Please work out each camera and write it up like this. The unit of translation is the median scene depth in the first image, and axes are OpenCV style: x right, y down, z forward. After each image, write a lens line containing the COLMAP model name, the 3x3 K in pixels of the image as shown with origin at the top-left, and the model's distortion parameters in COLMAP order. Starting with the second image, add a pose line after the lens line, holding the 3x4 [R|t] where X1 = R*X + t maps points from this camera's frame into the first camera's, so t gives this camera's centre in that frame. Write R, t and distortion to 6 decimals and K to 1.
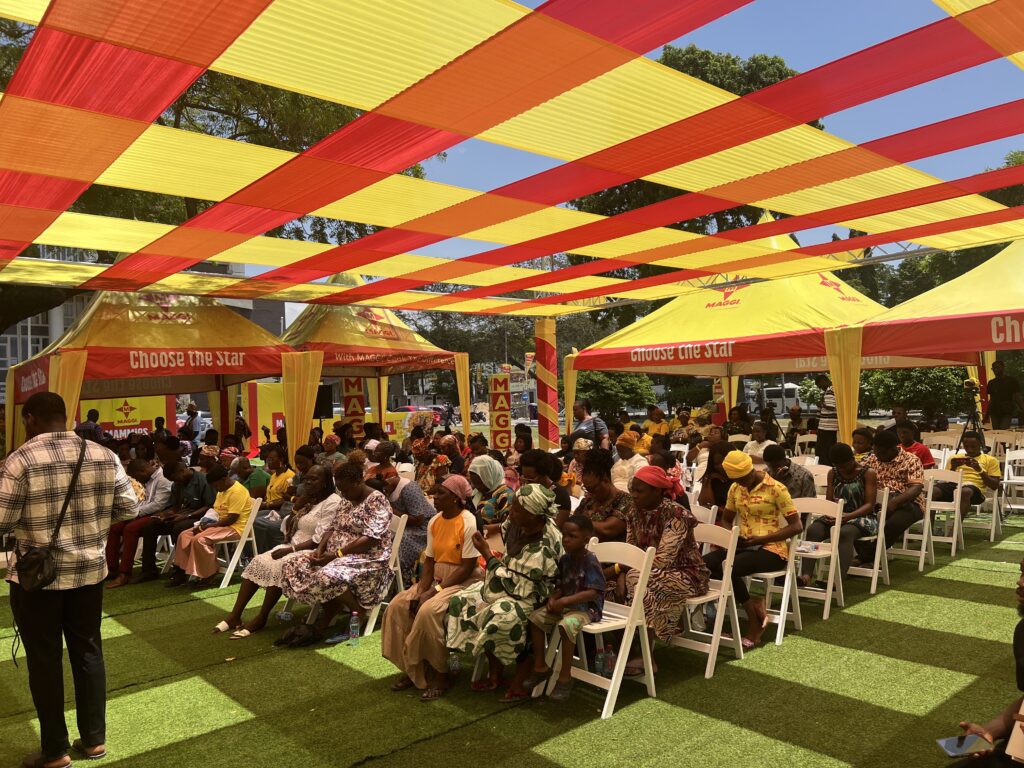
lens RADIAL K [[765.4, 0, 520.1], [0, 765.4, 386.9], [0, 0, 1]] dist [0.042249, -0.036464]
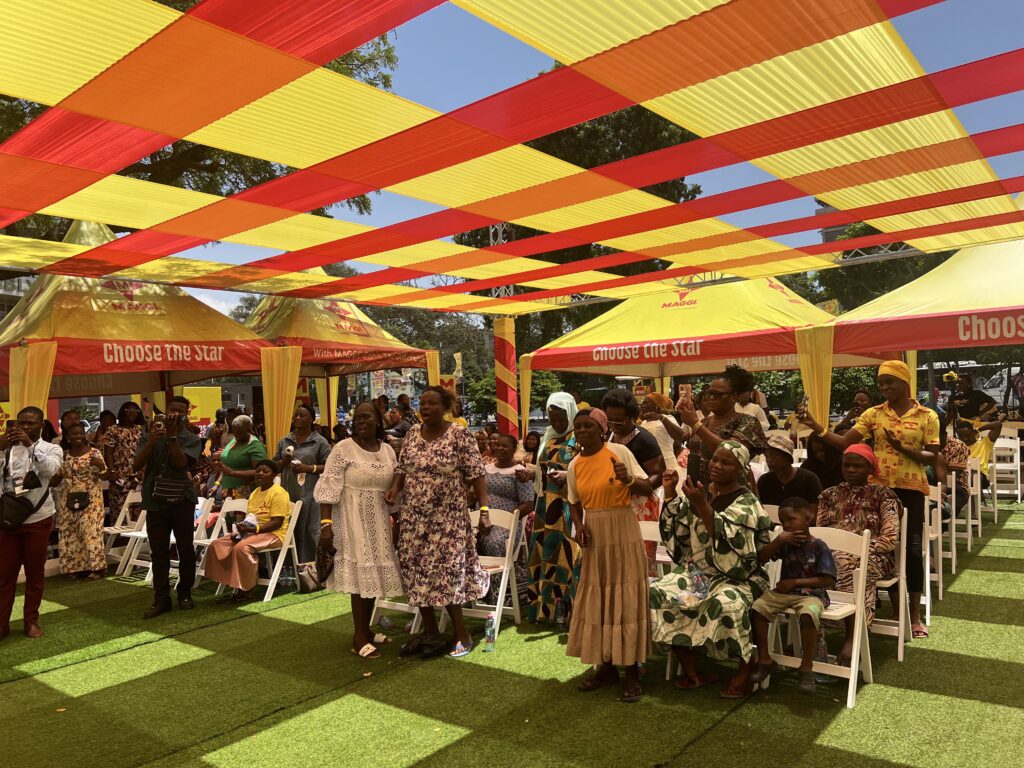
lens RADIAL K [[765.4, 0, 509.7], [0, 765.4, 388.1], [0, 0, 1]] dist [0.042249, -0.036464]
pose [[0.986477, -0.004271, 0.163844, -0.166692], [0.005596, 0.999955, -0.007628, 0.012940], [-0.163804, 0.008441, 0.986457, 0.040323]]
